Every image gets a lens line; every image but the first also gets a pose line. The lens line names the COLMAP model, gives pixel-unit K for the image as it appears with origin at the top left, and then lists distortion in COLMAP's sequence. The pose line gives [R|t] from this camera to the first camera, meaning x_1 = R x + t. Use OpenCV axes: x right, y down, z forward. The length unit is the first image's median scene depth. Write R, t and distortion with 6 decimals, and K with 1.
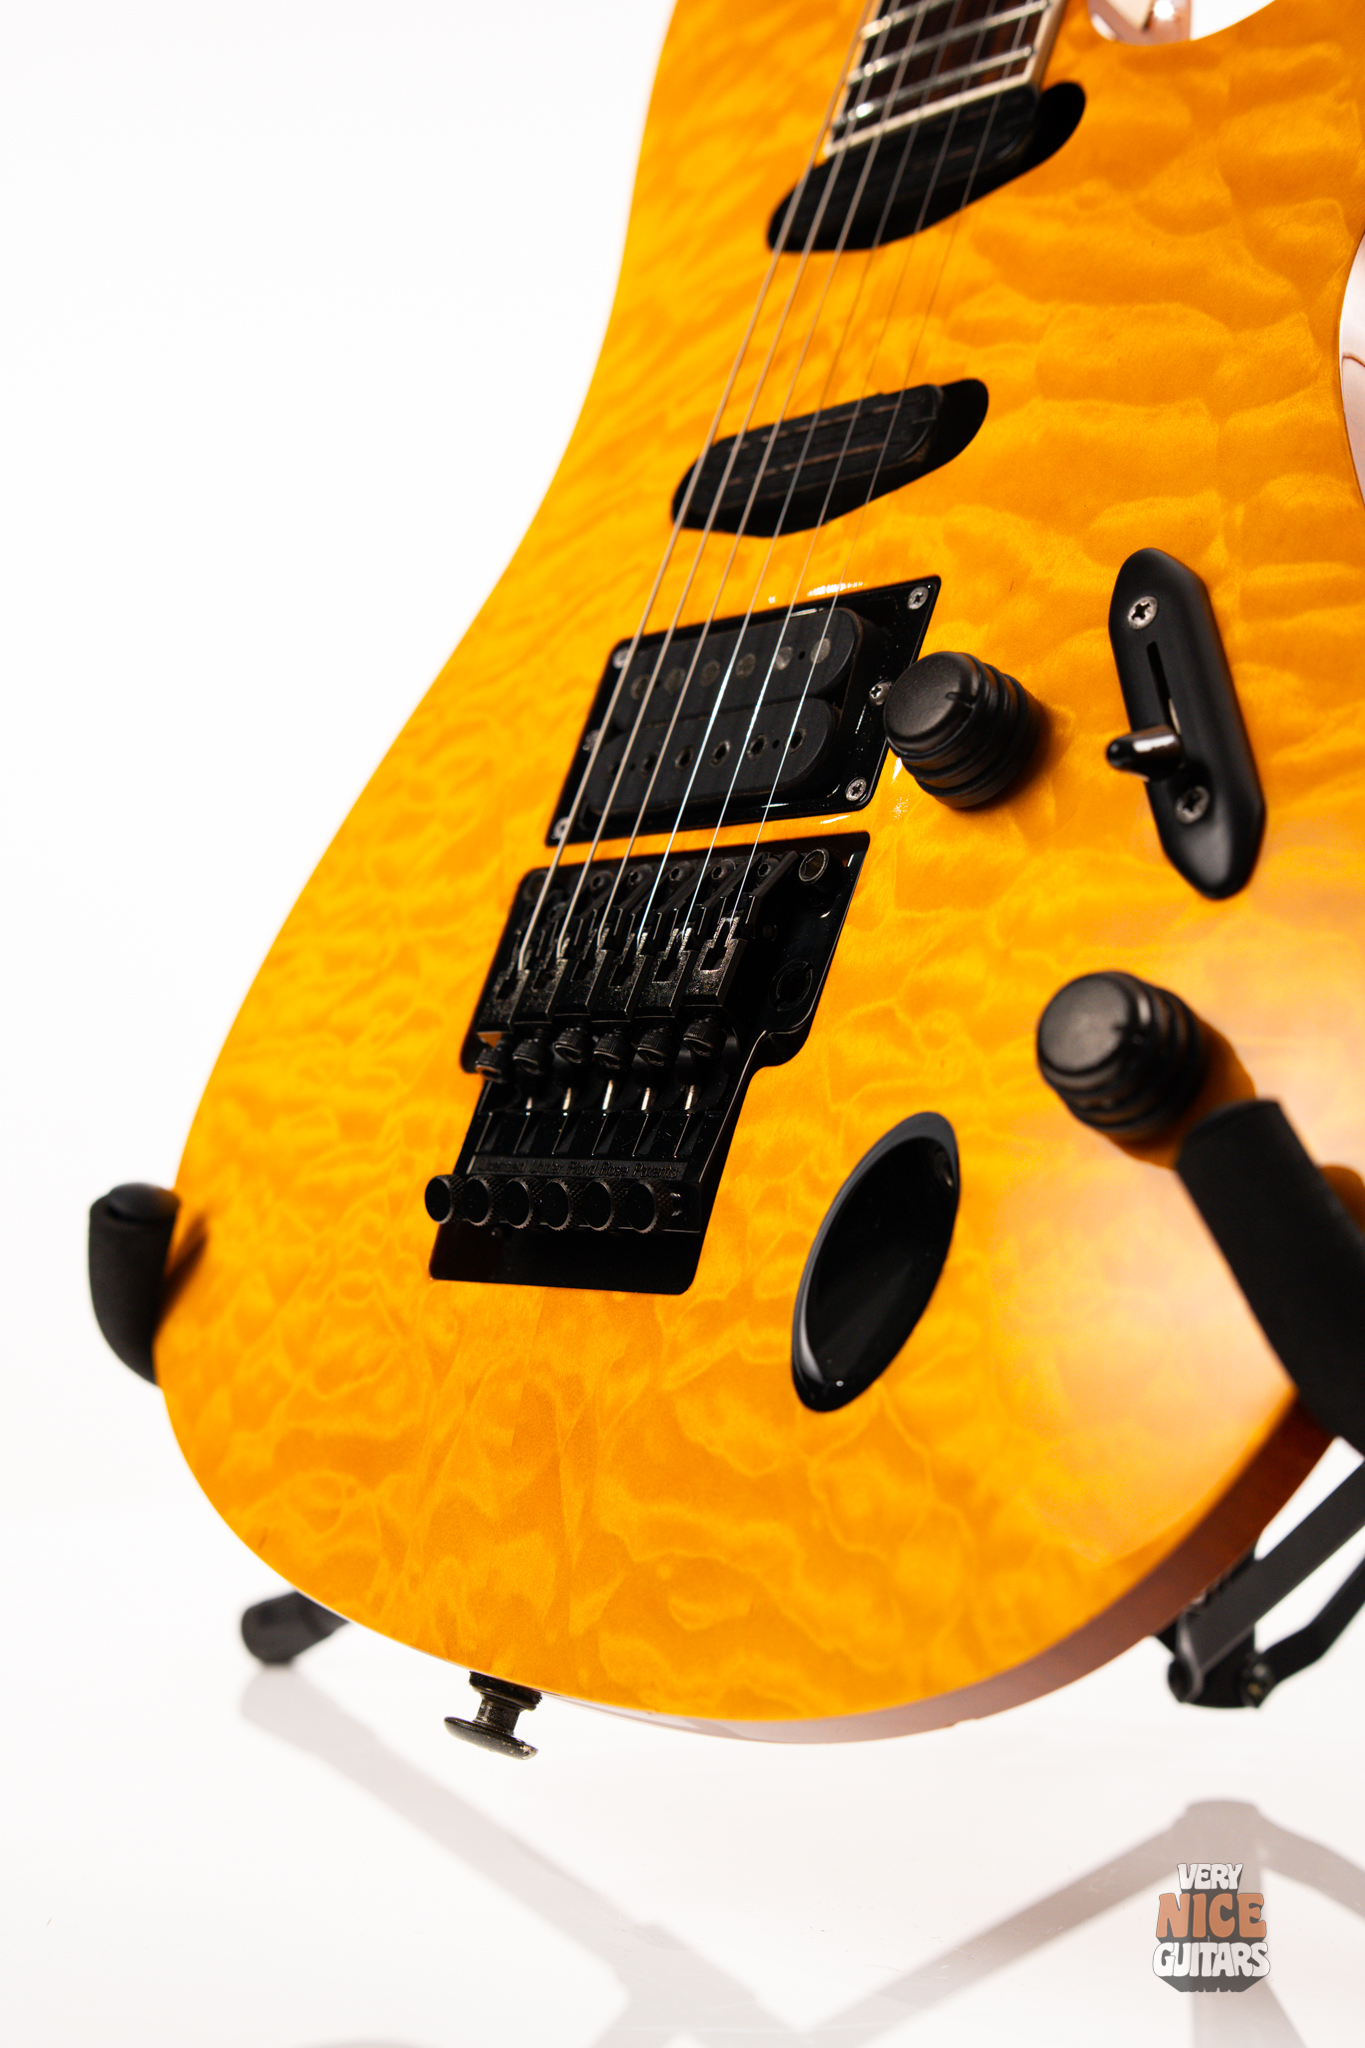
lens RADIAL K [[2937.6, 0, 661.6], [0, 2937.6, 1025.9], [0, 0, 1]] dist [0.051645, 0.000000]
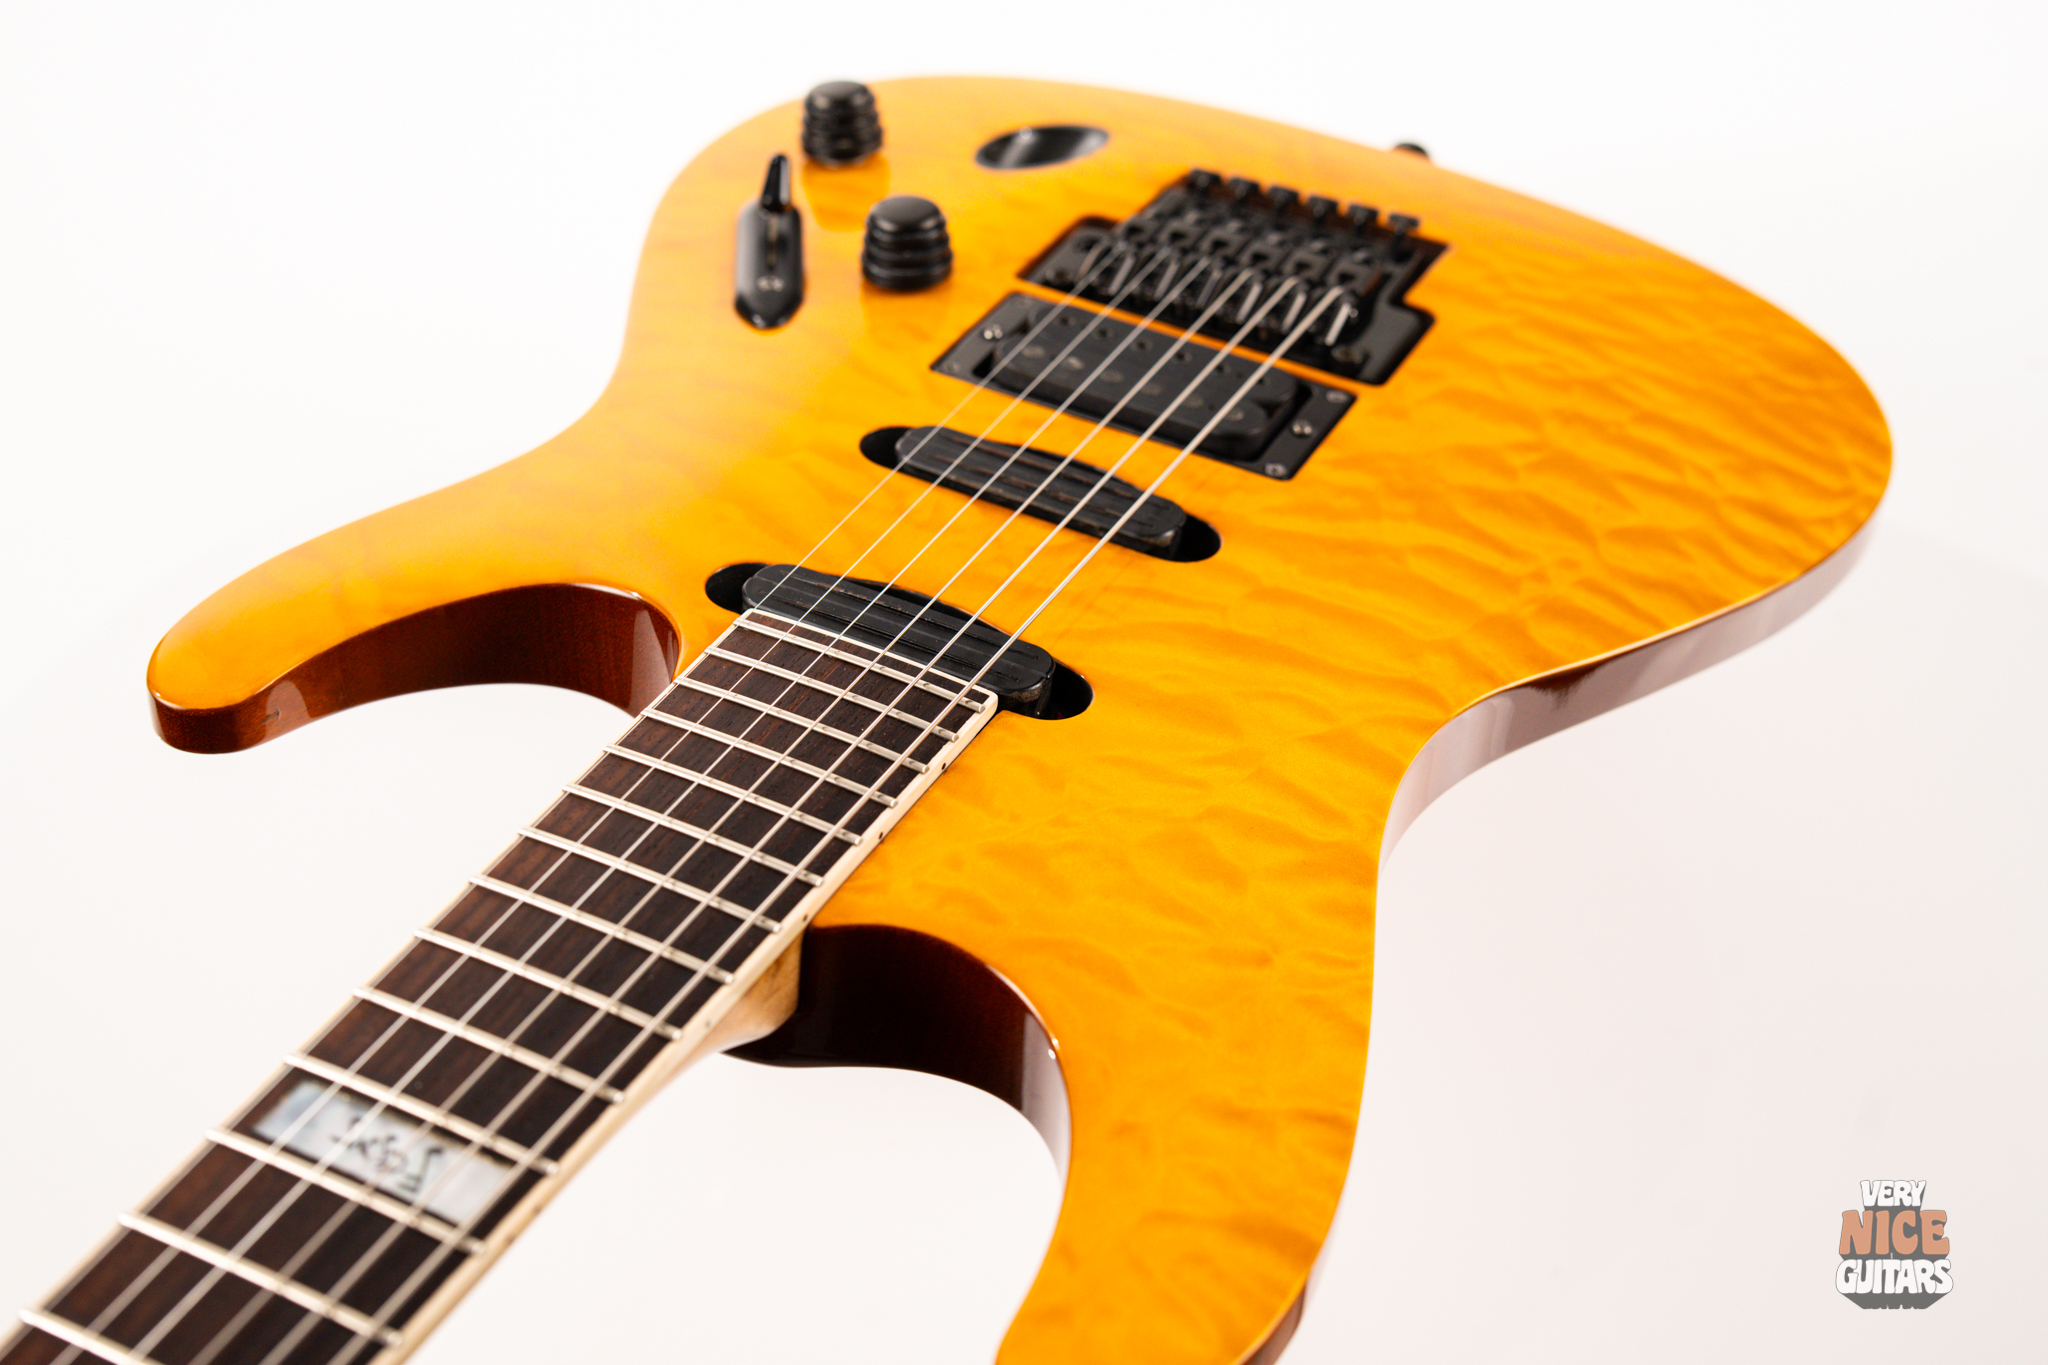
lens RADIAL K [[2937.6, 0, 992.0], [0, 2937.6, 699.6], [0, 0, 1]] dist [0.051645, 0.000000]
pose [[-0.756148, 0.512475, 0.406952, -0.393247], [0.407140, -0.118444, 0.905653, -1.367236], [0.512325, 0.850494, -0.119087, 1.305779]]
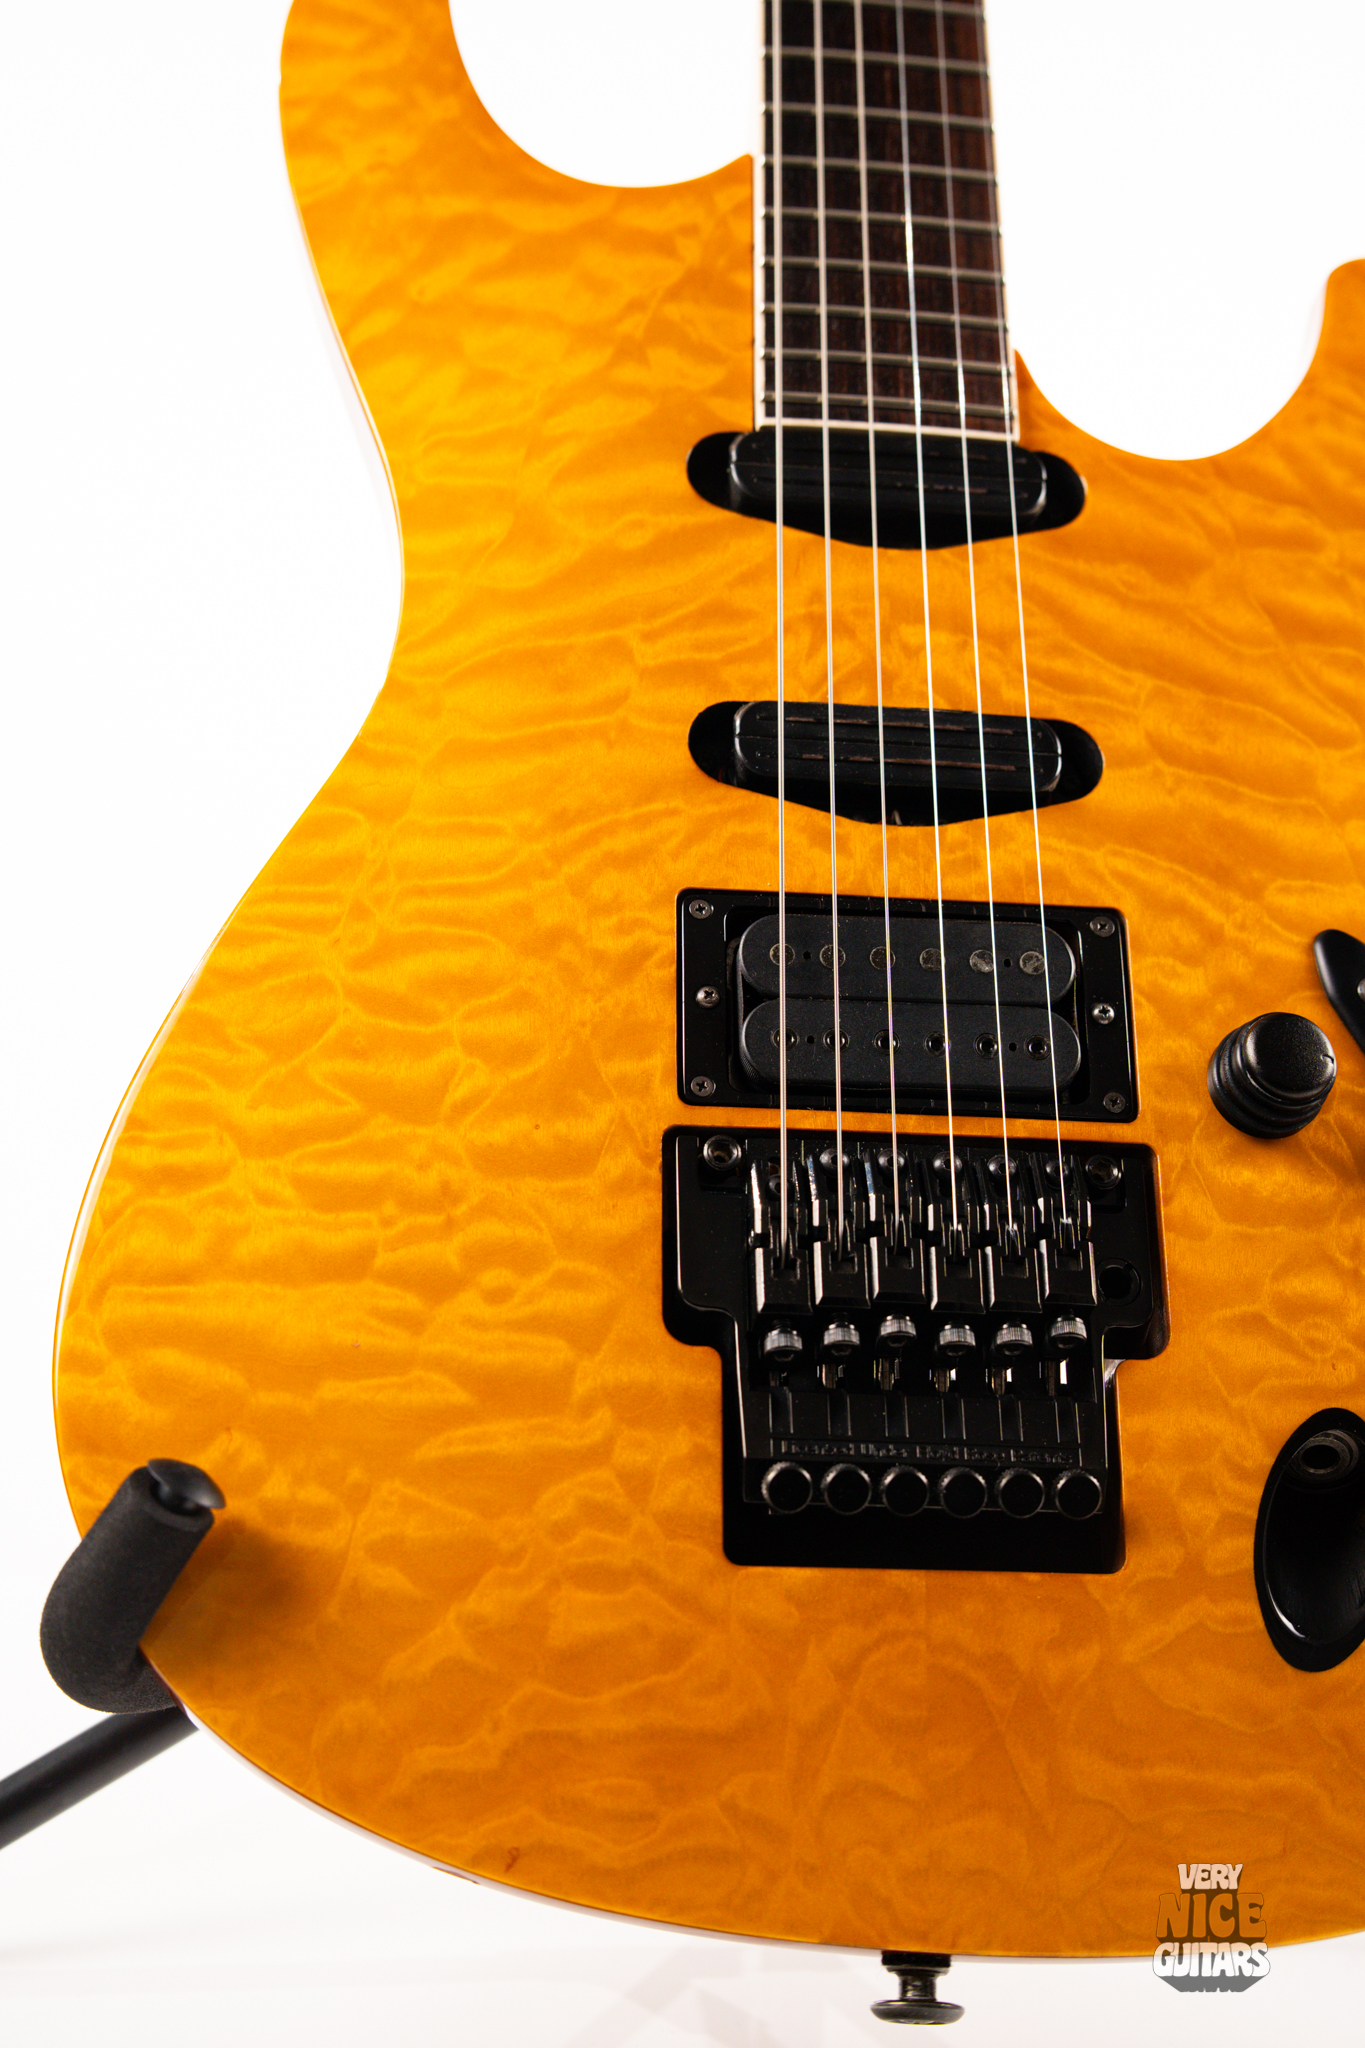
lens RADIAL K [[2937.6, 0, 669.0], [0, 2937.6, 990.1], [0, 0, 1]] dist [0.051645, 0.000000]
pose [[0.556113, 0.021562, 0.830827, -0.970613], [-0.073961, 0.996981, 0.023632, -0.136455], [-0.827809, -0.074592, 0.556028, 0.503342]]
